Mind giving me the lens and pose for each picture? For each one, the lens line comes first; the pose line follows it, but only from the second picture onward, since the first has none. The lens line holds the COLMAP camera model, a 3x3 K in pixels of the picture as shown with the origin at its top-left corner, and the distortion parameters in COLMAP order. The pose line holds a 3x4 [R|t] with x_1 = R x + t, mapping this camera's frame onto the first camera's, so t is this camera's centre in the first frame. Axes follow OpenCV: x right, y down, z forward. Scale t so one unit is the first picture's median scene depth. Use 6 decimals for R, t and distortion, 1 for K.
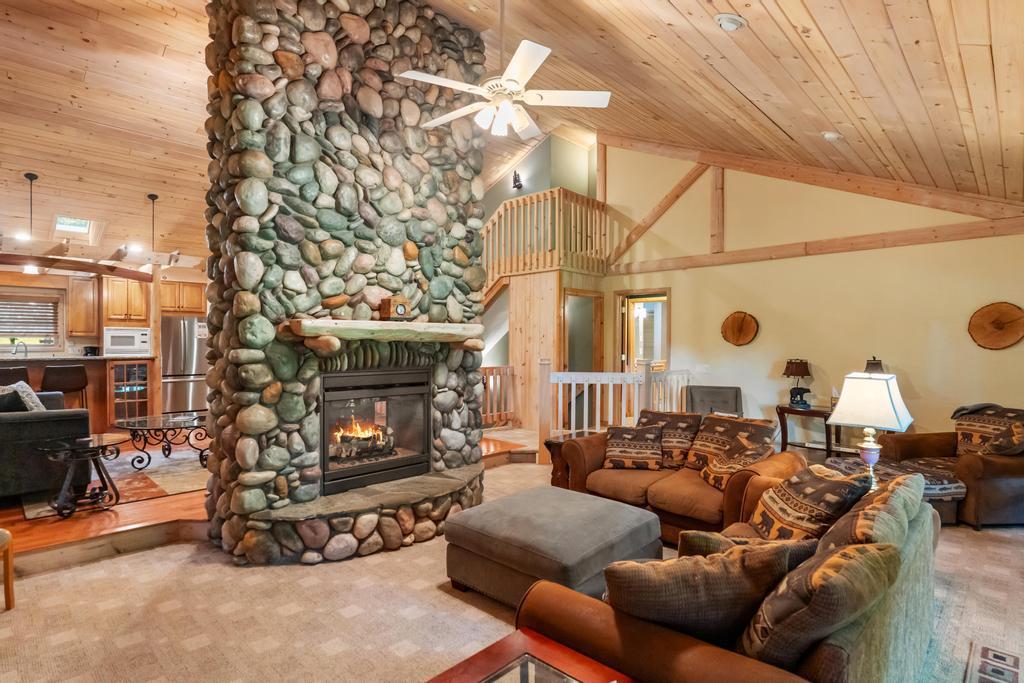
lens RADIAL K [[537.0, 0, 515.8], [0, 537.0, 337.4], [0, 0, 1]] dist [-0.003493, -0.000990]
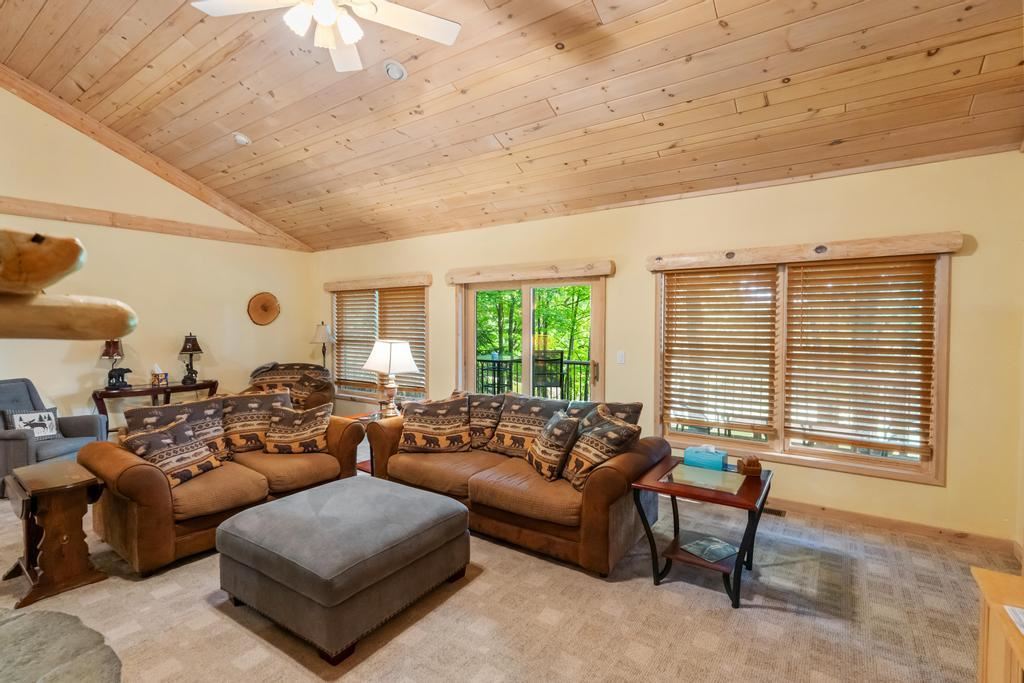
lens RADIAL K [[477.1, 0, 508.3], [0, 477.1, 336.9], [0, 0, 1]] dist [-0.004046, 0.000915]
pose [[-0.160767, -0.032748, 0.986449, -0.483221], [-0.009808, 0.999453, 0.031581, 0.007109], [-0.986944, -0.004598, -0.161000, 0.559567]]
